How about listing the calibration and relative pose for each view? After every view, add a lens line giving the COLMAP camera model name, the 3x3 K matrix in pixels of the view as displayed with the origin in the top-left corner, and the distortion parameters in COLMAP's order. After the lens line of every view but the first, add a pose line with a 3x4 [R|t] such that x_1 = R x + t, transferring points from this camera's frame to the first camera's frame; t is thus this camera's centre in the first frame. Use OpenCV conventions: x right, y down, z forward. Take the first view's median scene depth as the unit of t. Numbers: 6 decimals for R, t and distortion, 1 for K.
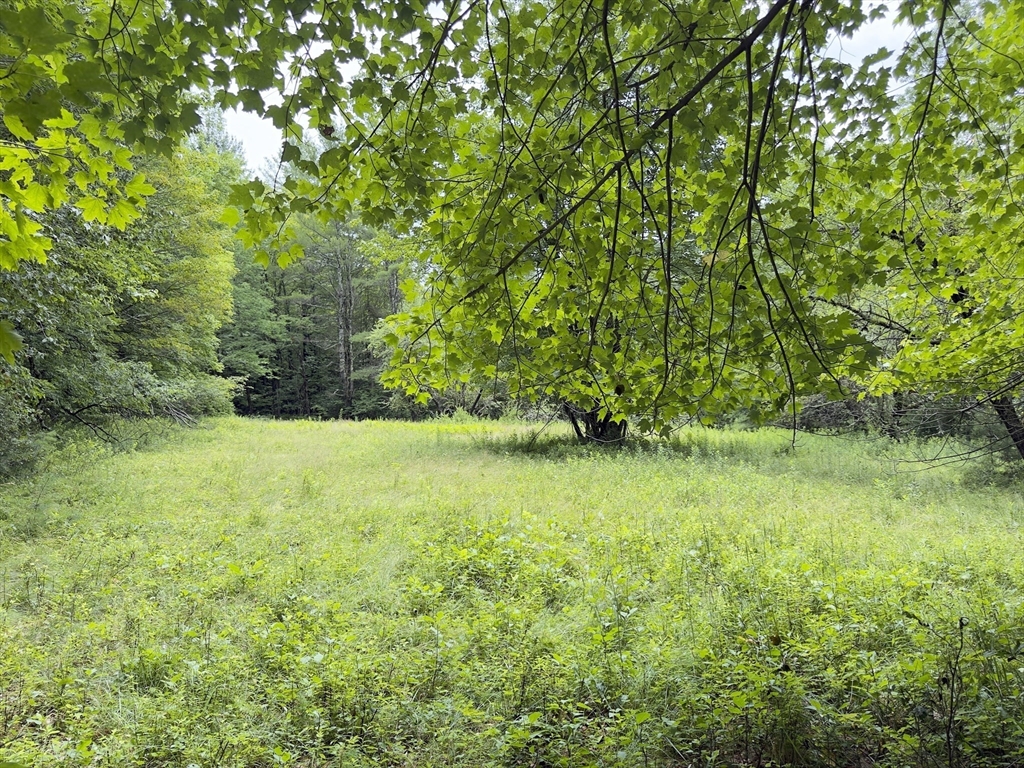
lens RADIAL K [[723.6, 0, 511.8], [0, 723.6, 381.1], [0, 0, 1]] dist [0.044161, 0.000011]
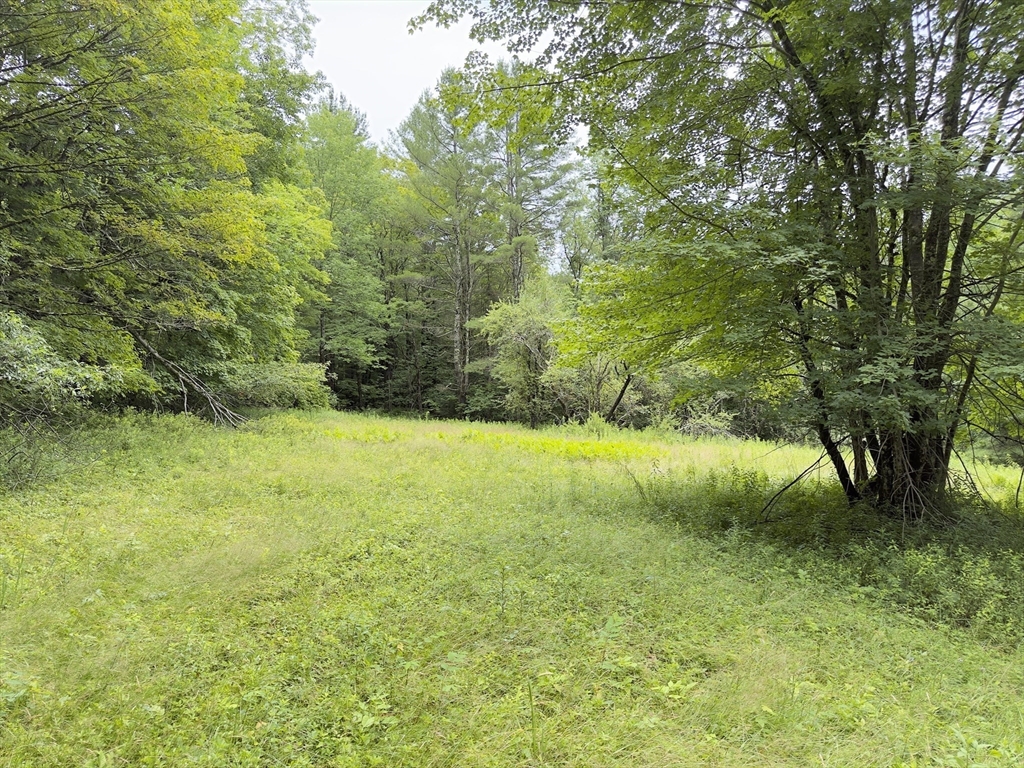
lens RADIAL K [[723.6, 0, 513.7], [0, 723.6, 385.7], [0, 0, 1]] dist [0.044161, 0.000011]
pose [[0.984833, 0.036626, -0.169597, -0.017580], [-0.035220, 0.999316, 0.011295, 0.002195], [0.169894, -0.005151, 0.985449, 0.158335]]
